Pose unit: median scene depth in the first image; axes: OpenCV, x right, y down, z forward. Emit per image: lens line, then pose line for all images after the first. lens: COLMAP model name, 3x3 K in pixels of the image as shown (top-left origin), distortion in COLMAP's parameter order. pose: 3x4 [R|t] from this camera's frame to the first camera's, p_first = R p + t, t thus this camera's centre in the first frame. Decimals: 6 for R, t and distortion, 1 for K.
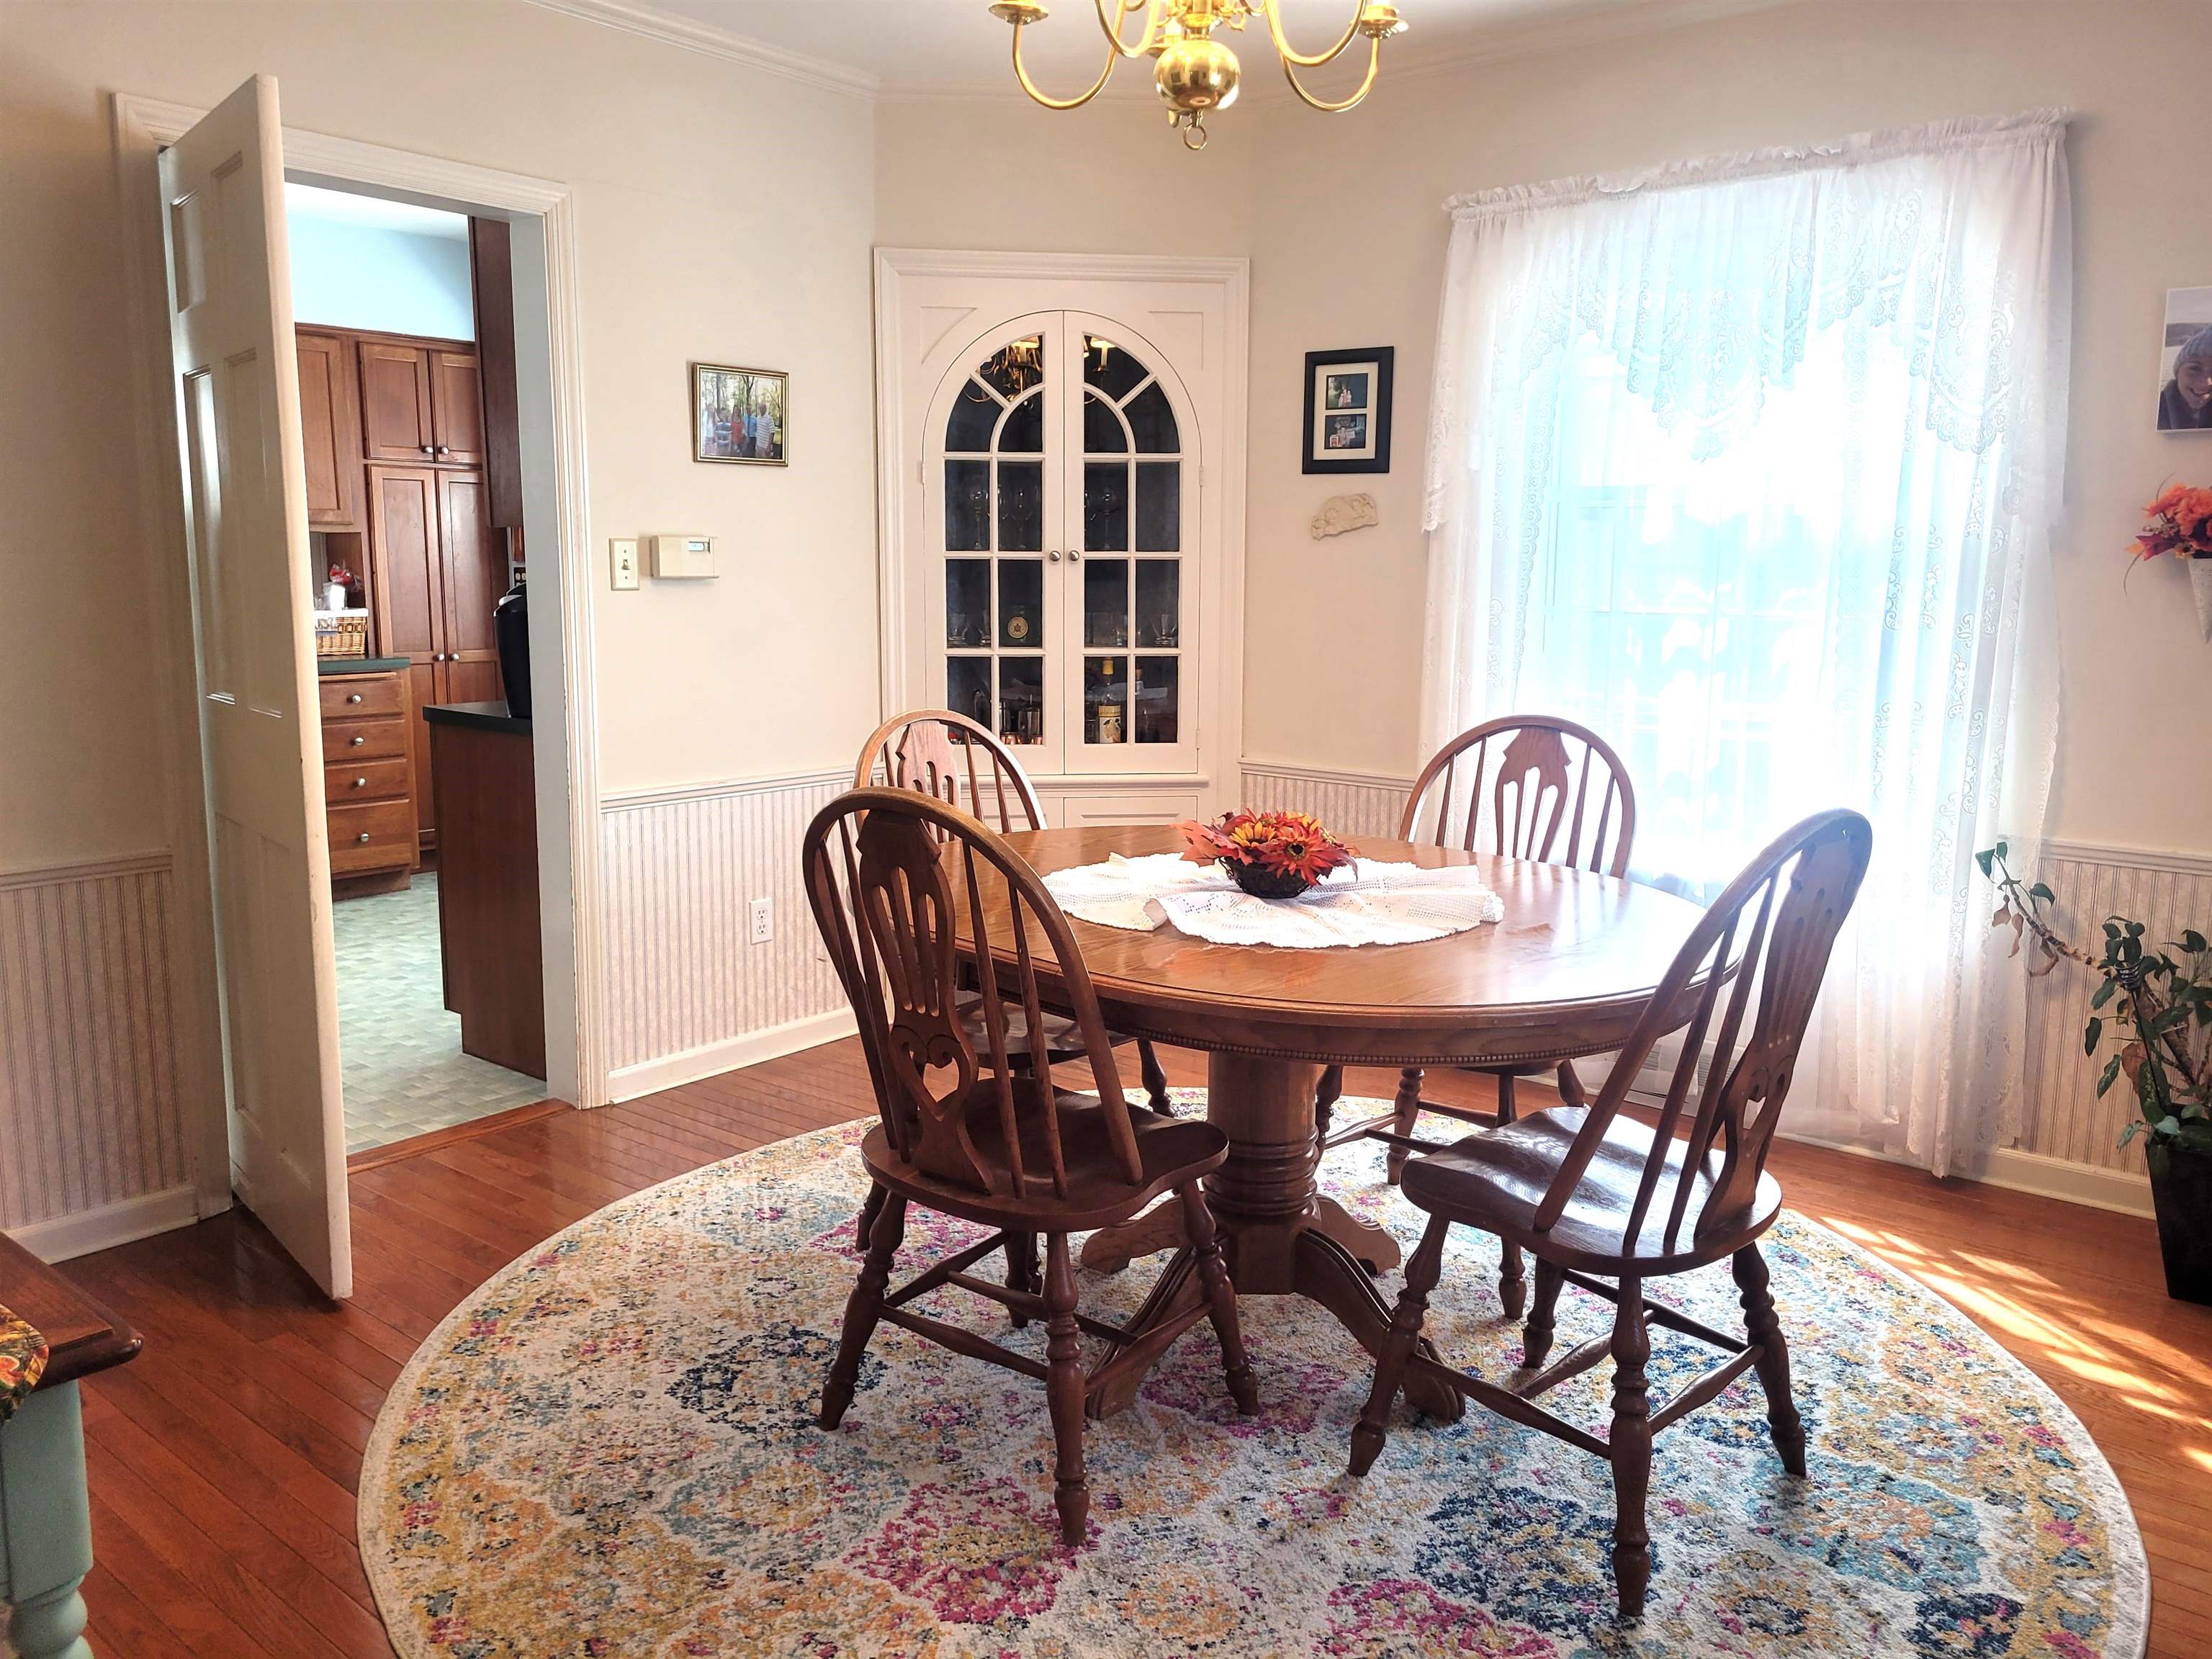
lens RADIAL K [[1658.3, 0, 1111.9], [0, 1658.3, 809.1], [0, 0, 1]] dist [0.057646, -0.048320]
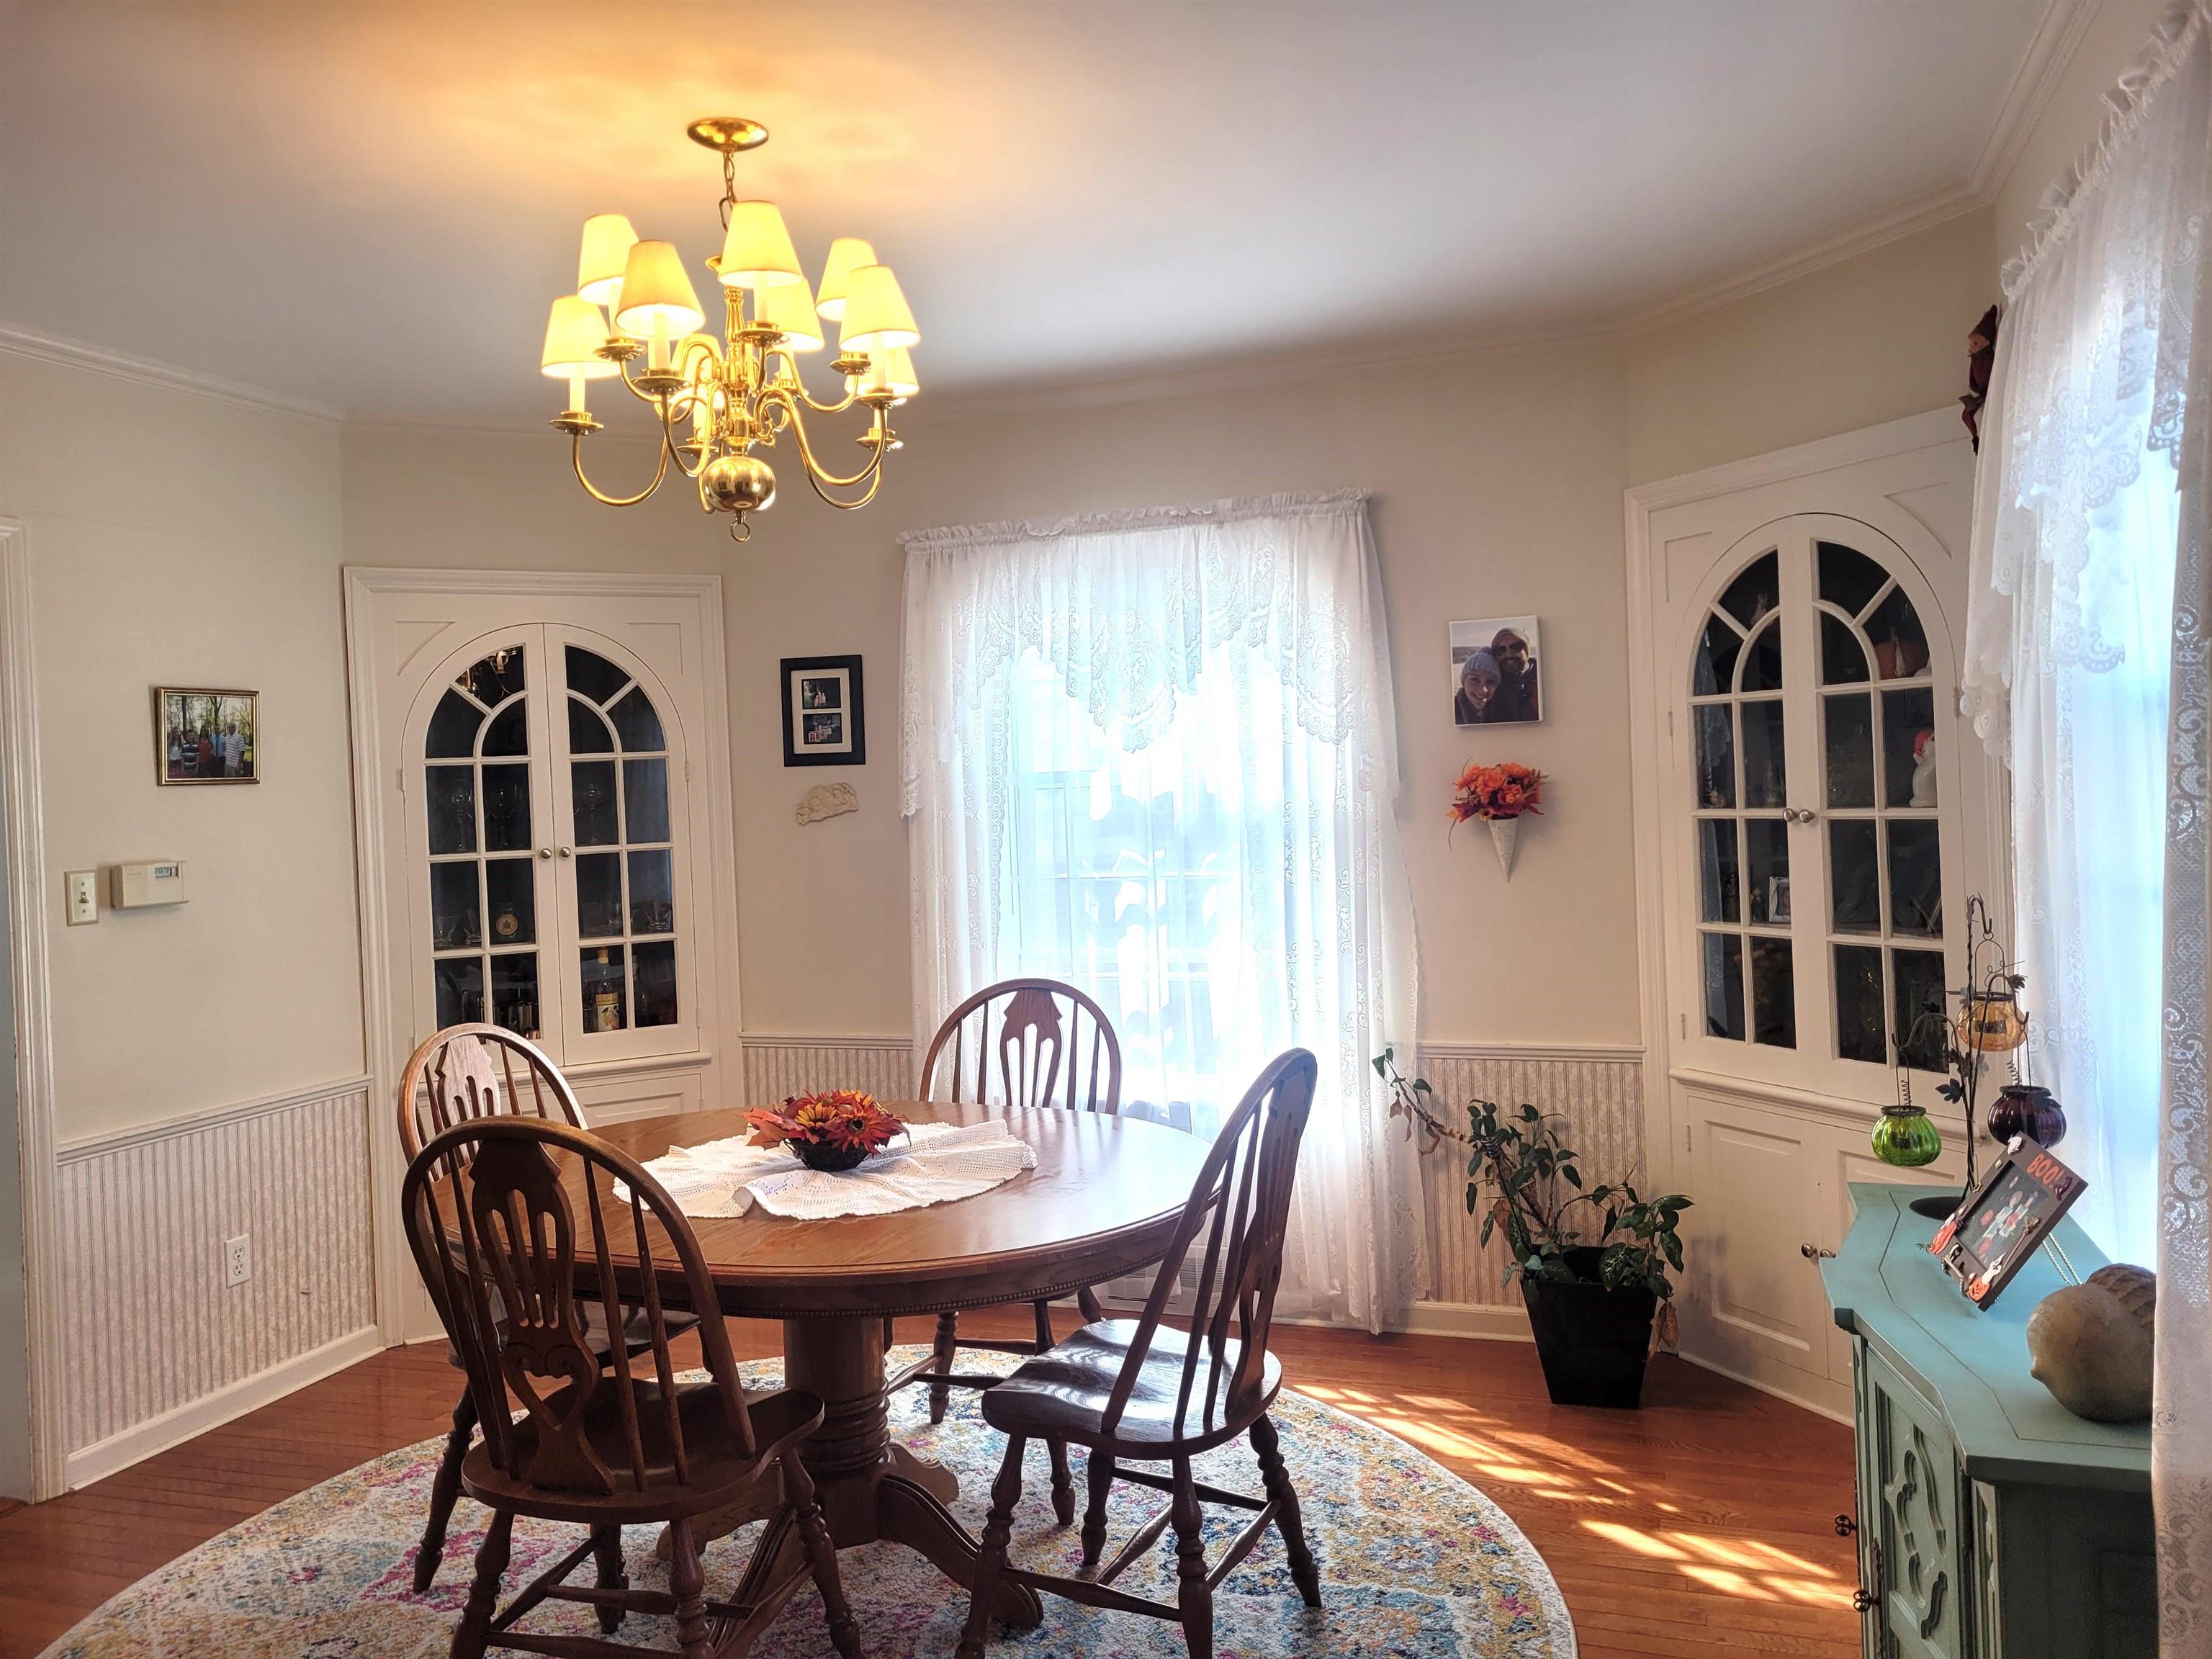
lens RADIAL K [[1658.3, 0, 1111.6], [0, 1658.3, 811.0], [0, 0, 1]] dist [0.057646, -0.048320]
pose [[0.937575, -0.049812, 0.344197, -0.080472], [0.097777, 0.987525, -0.123424, -0.022571], [-0.333755, 0.149374, 0.930750, -0.107773]]
